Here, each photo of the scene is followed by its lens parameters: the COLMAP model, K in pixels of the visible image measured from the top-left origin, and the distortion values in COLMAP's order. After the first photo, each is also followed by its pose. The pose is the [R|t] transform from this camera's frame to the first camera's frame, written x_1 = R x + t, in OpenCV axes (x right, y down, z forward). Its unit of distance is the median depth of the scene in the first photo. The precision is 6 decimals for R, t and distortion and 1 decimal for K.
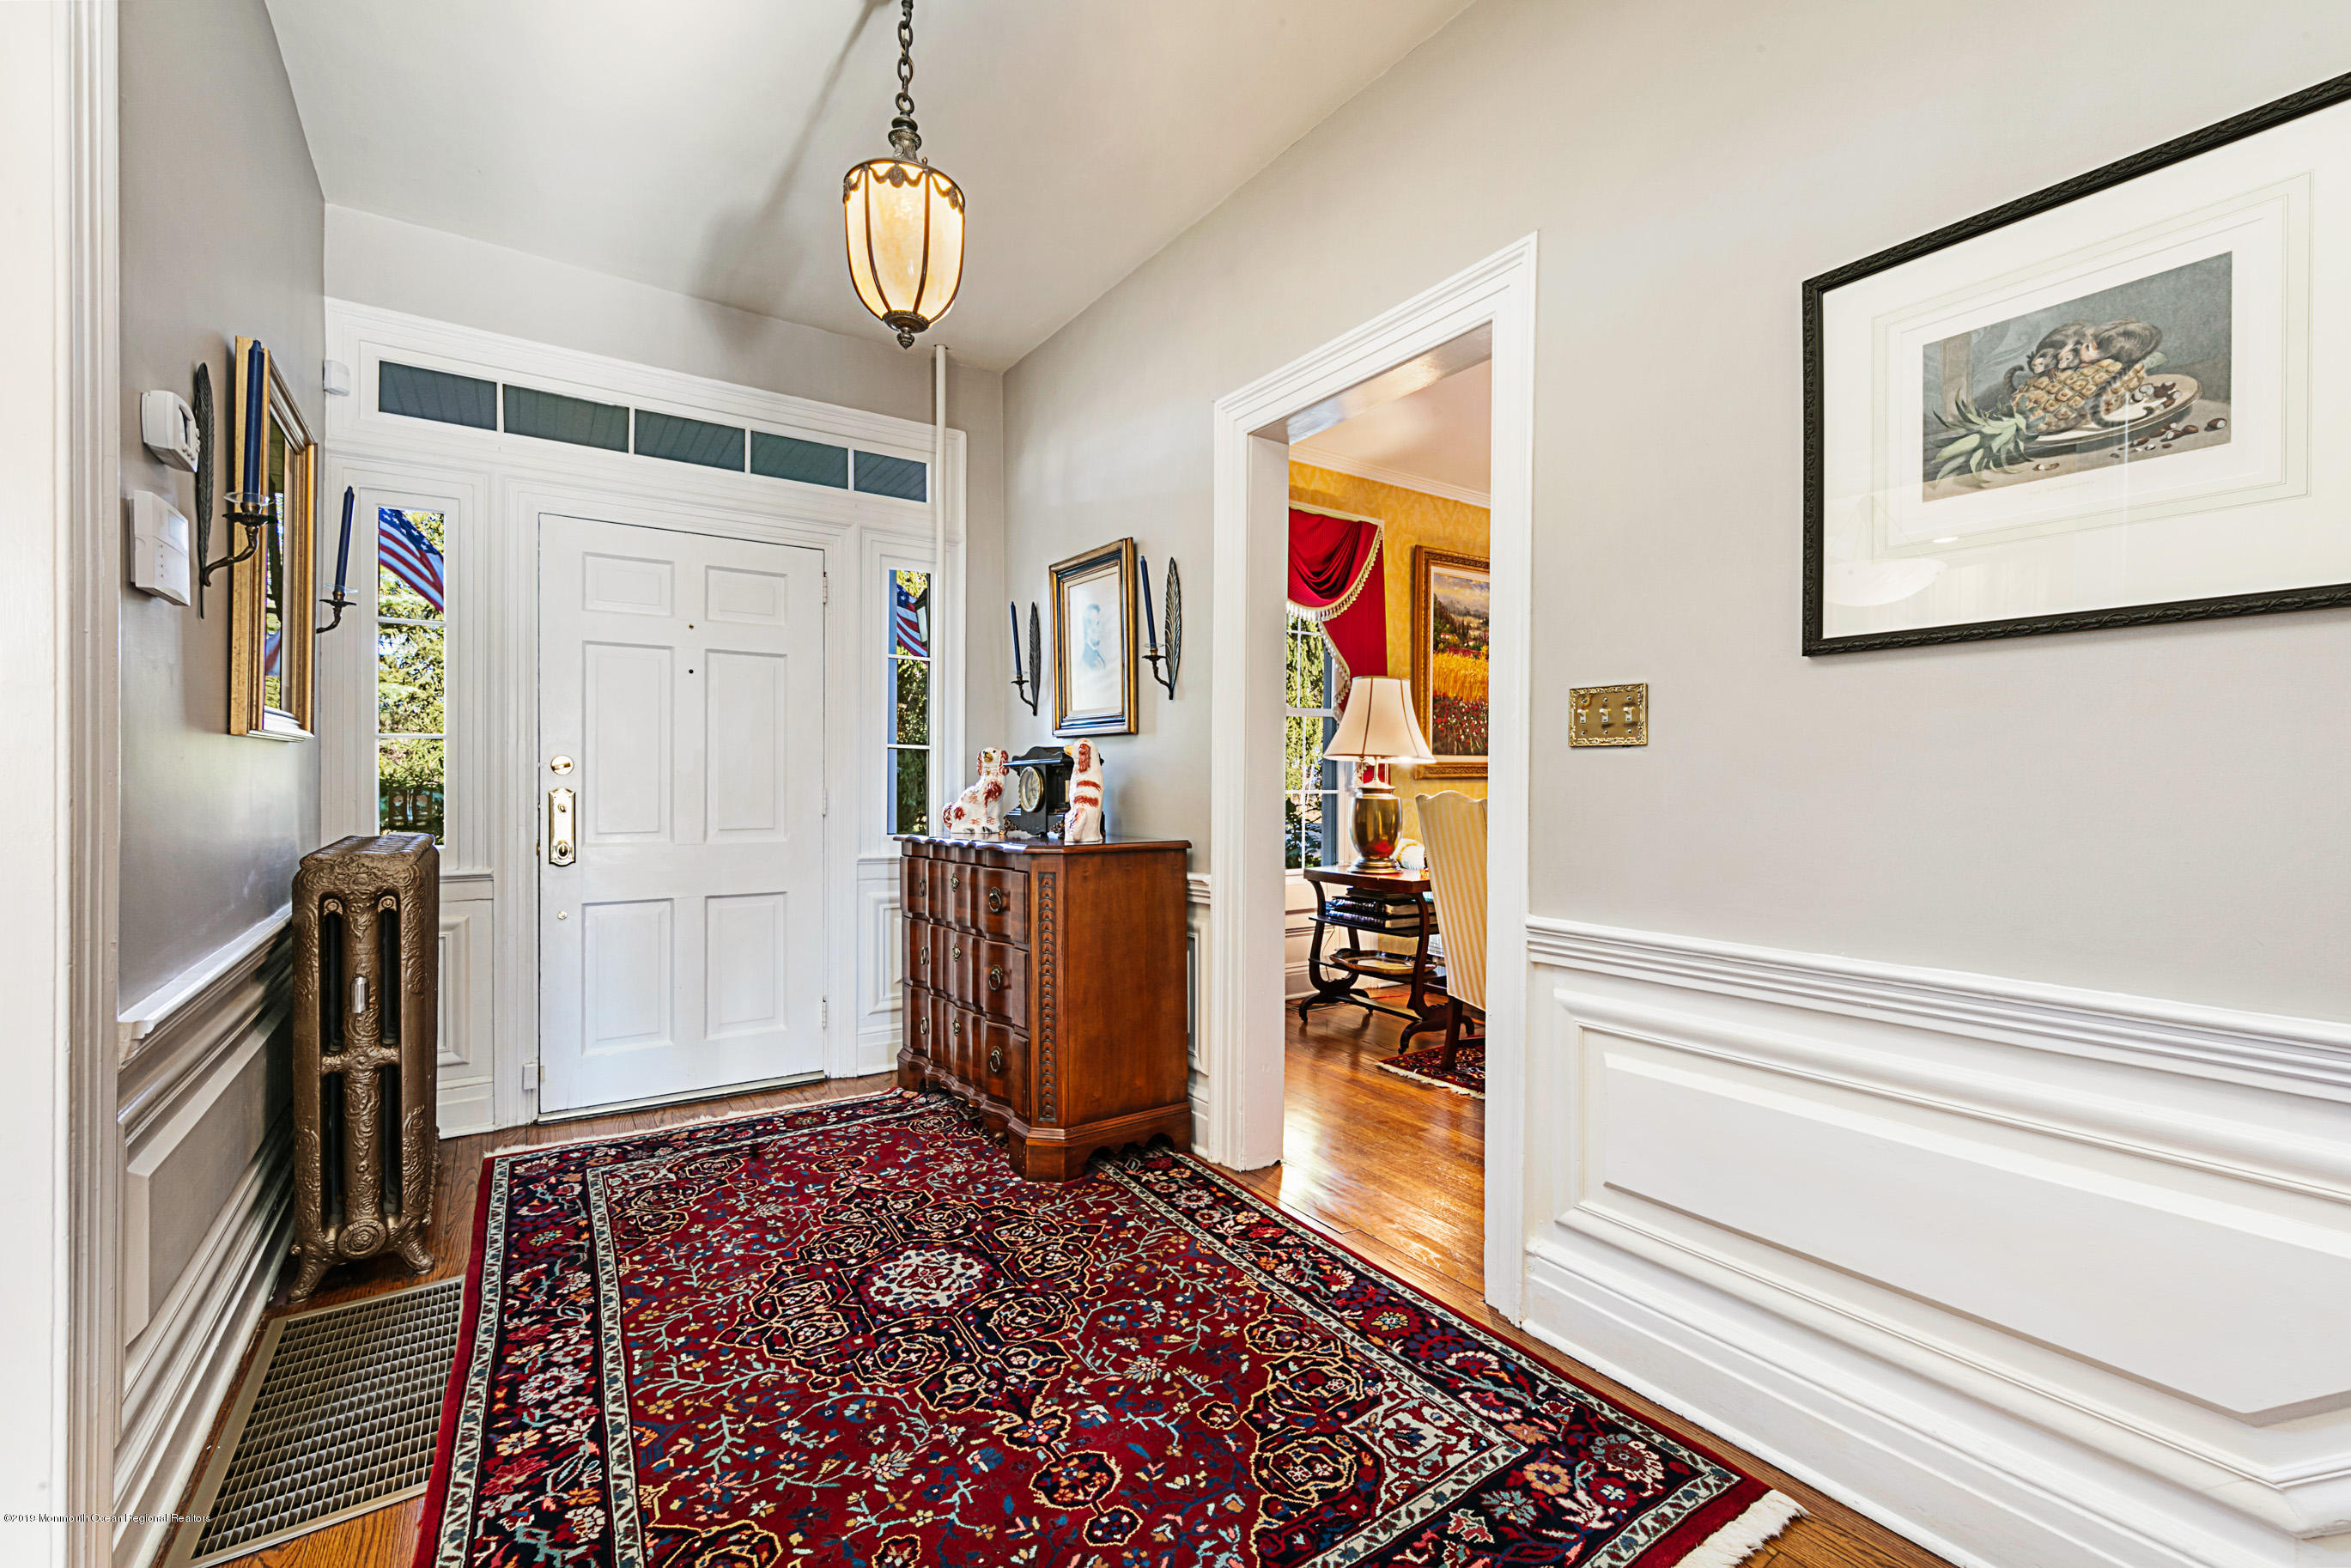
lens RADIAL K [[1007.6, 0, 1184.7], [0, 1007.6, 777.4], [0, 0, 1]] dist [0.003579, 0.000001]
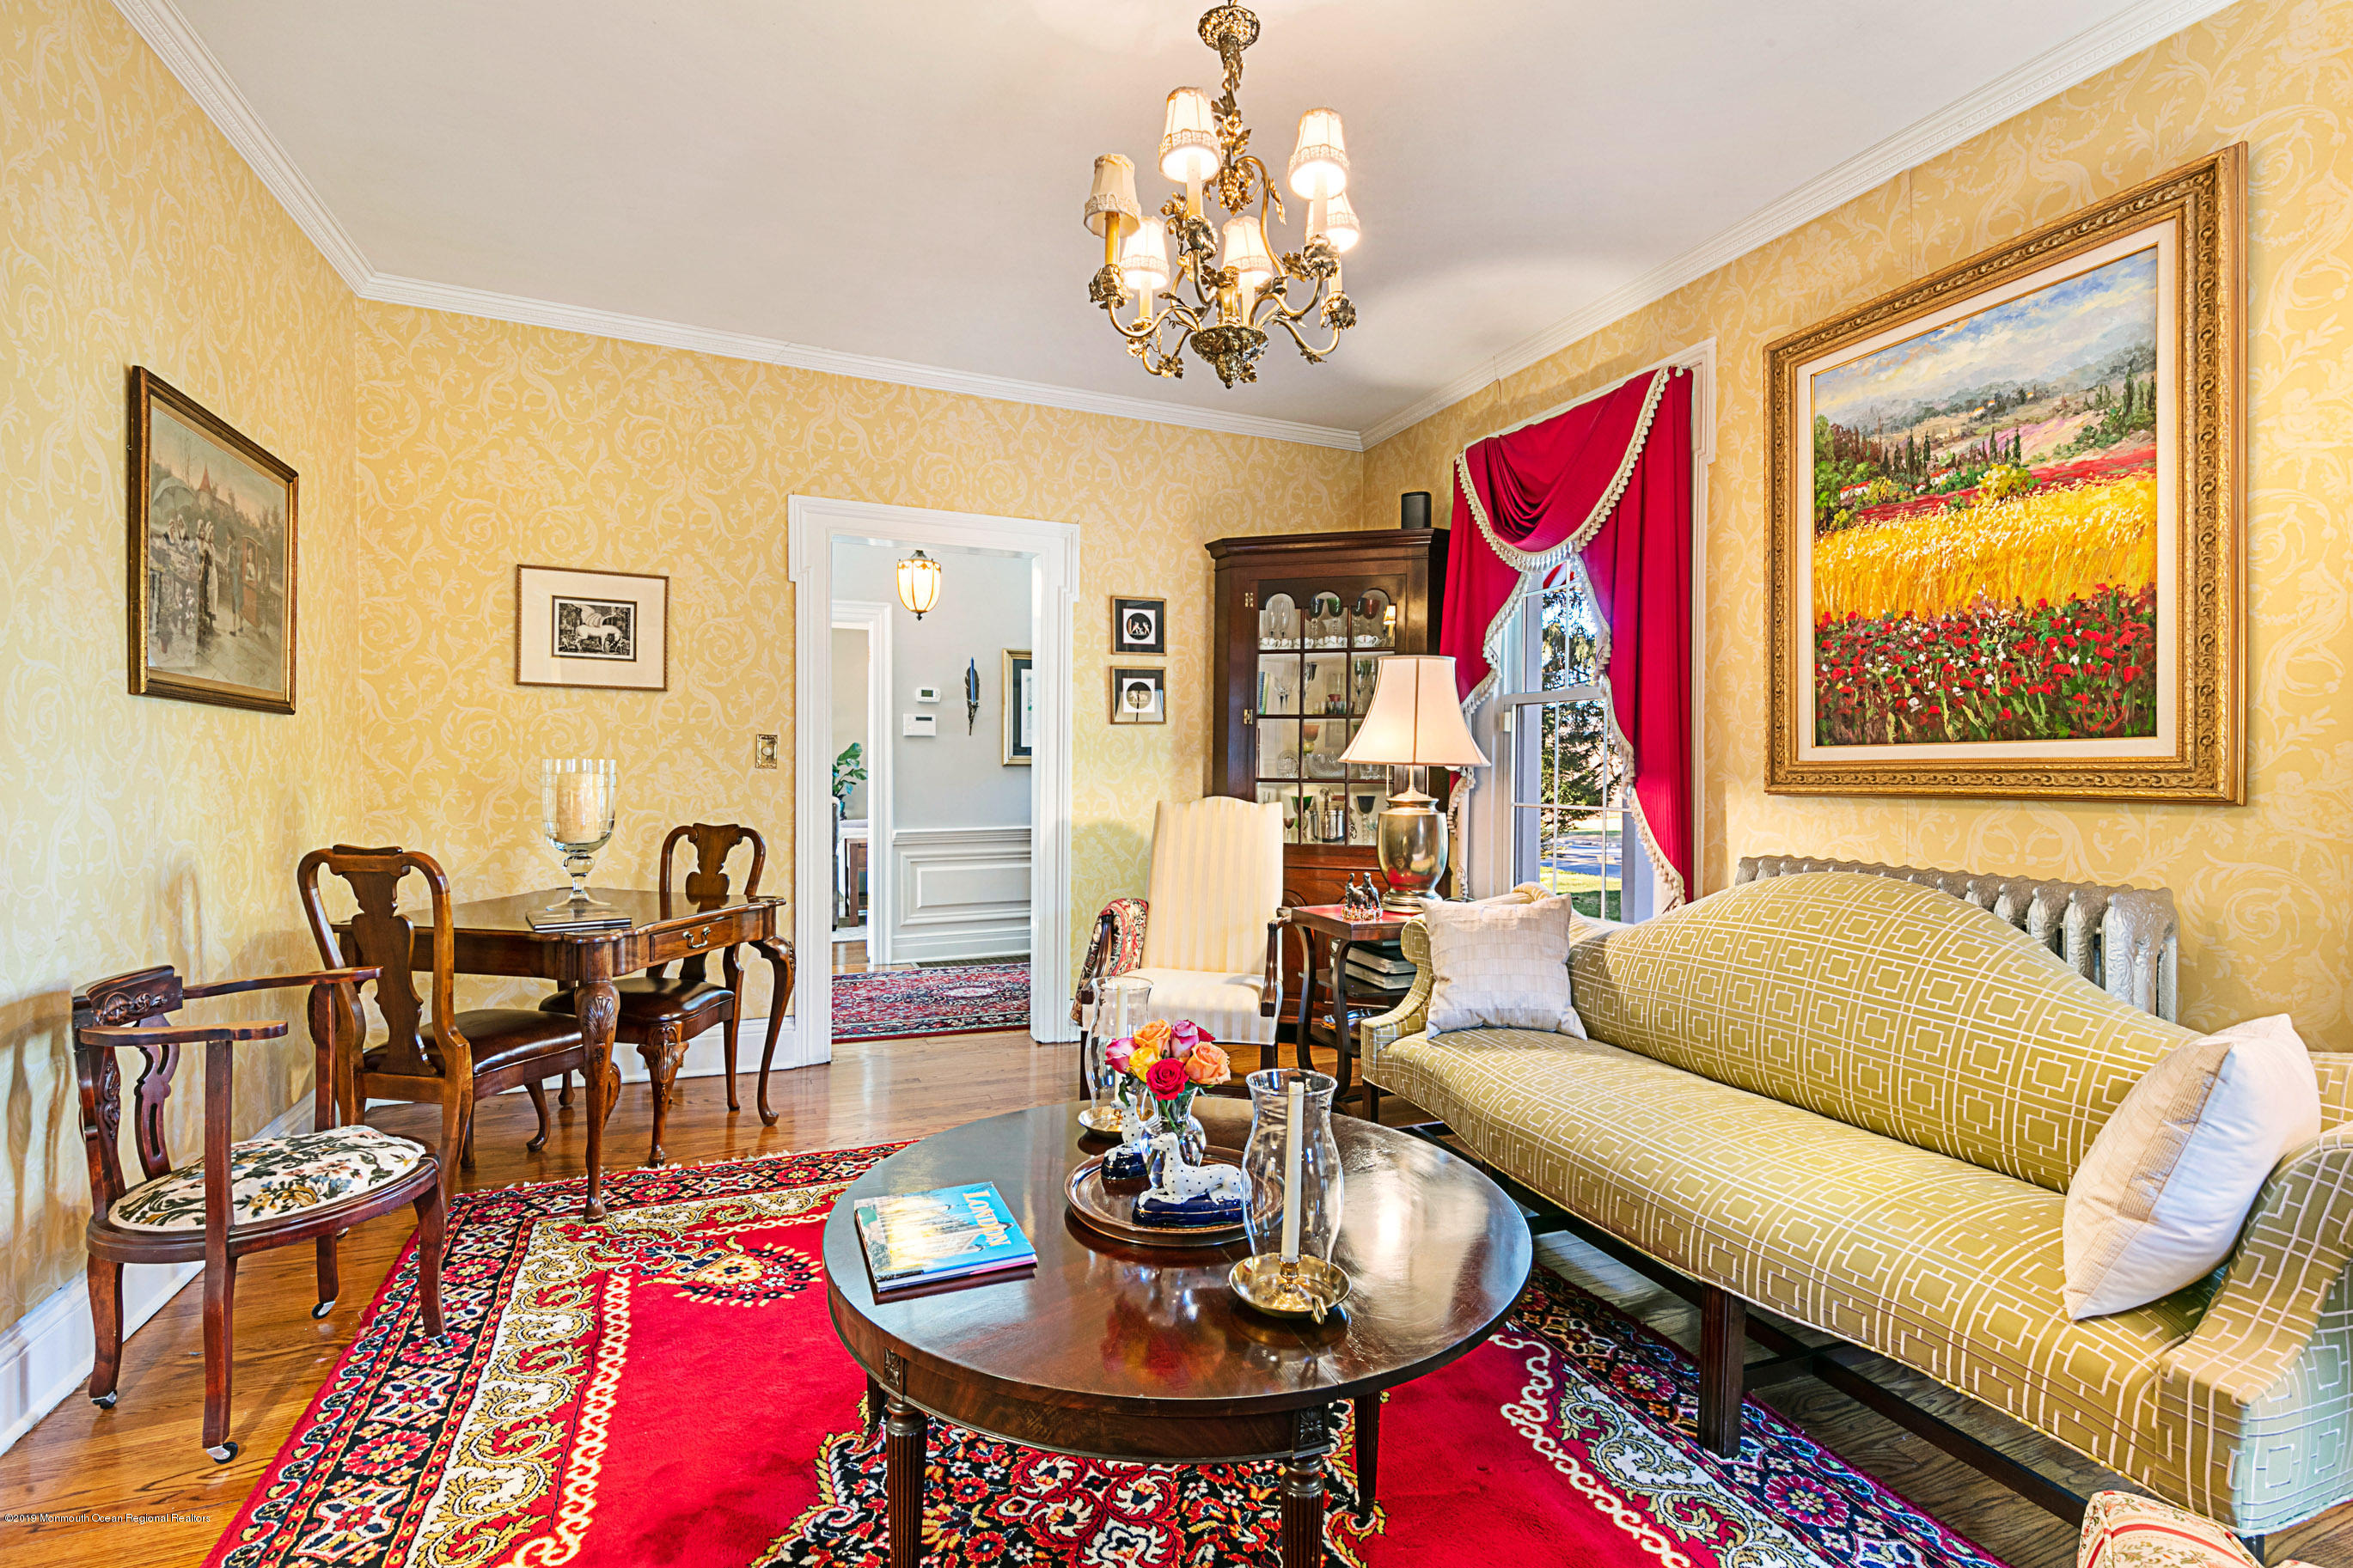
lens RADIAL K [[1032.4, 0, 1176.5], [0, 1032.4, 784.0], [0, 0, 1]] dist [-0.001446, -0.000409]
pose [[-0.213892, 0.004523, -0.976847, 0.816432], [-0.010765, 0.999918, 0.006987, -0.004494], [0.976798, 0.012010, -0.213825, 0.818474]]
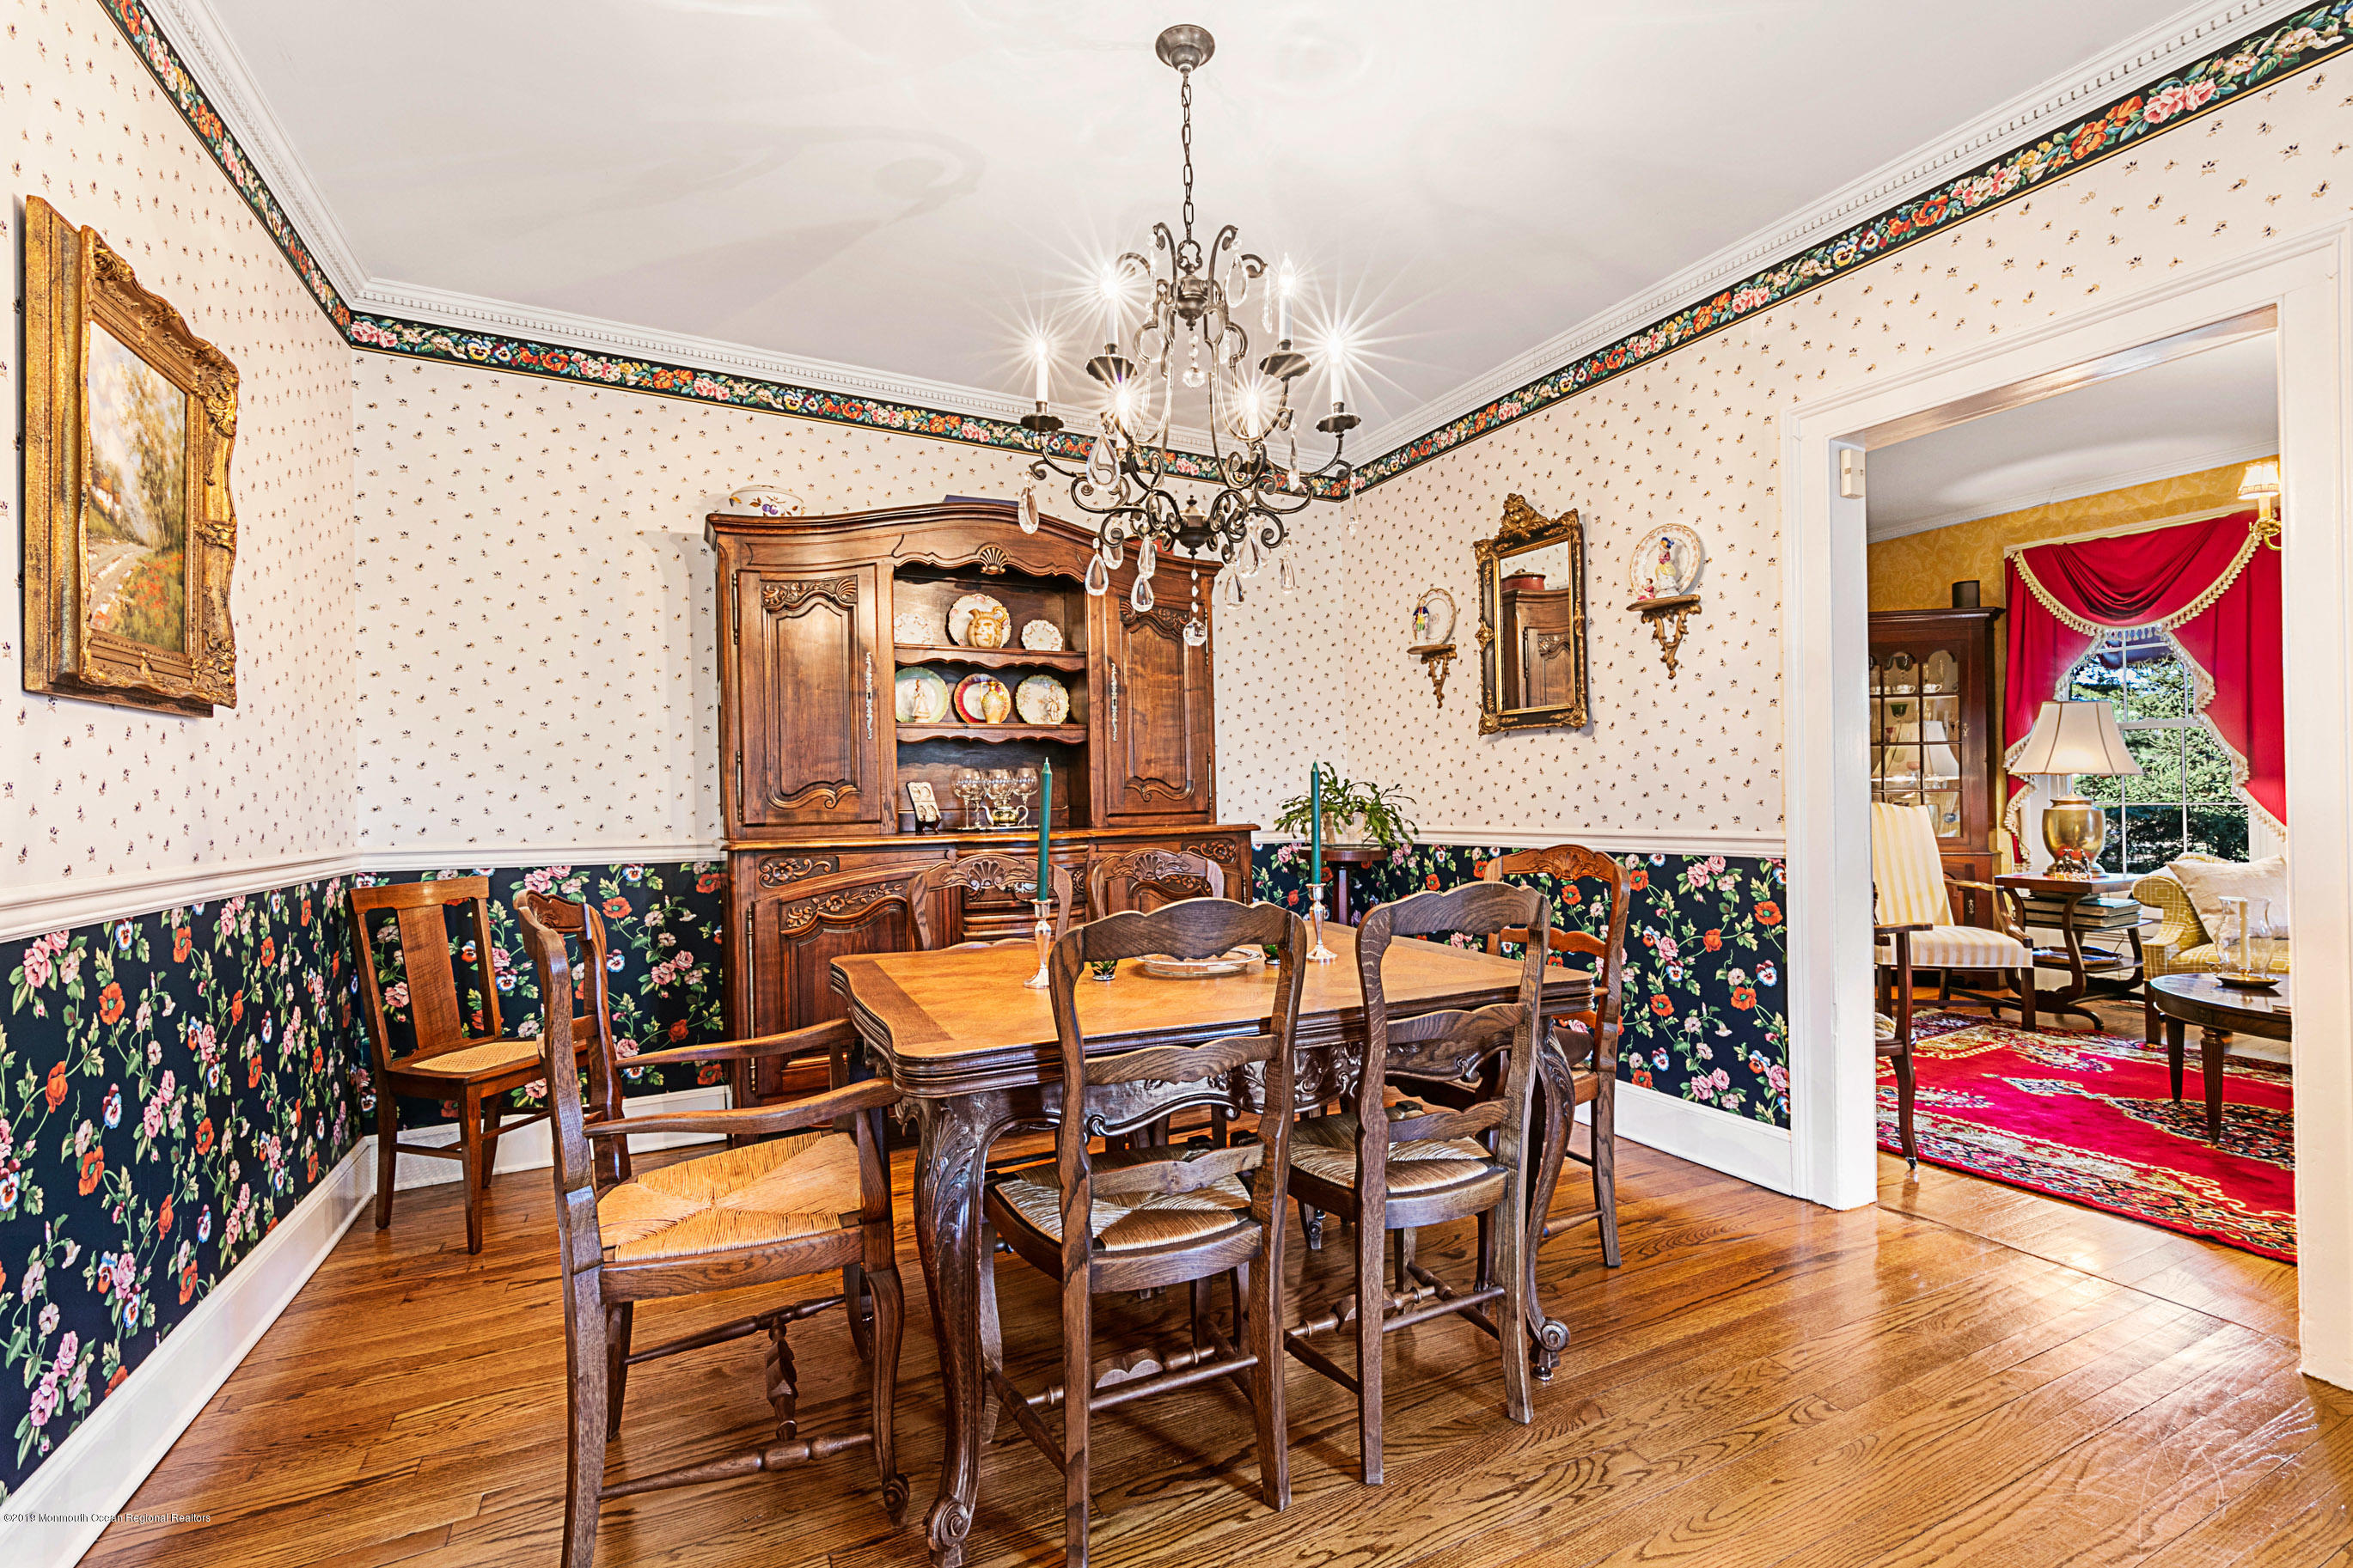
lens RADIAL K [[996.7, 0, 1187.6], [0, 996.7, 795.0], [0, 0, 1]] dist [0.001722, -0.000184]
pose [[-0.149188, -0.011102, -0.988747, 1.167100], [0.008961, 0.999881, -0.012579, 0.008375], [0.988768, -0.010737, -0.149071, 0.166901]]
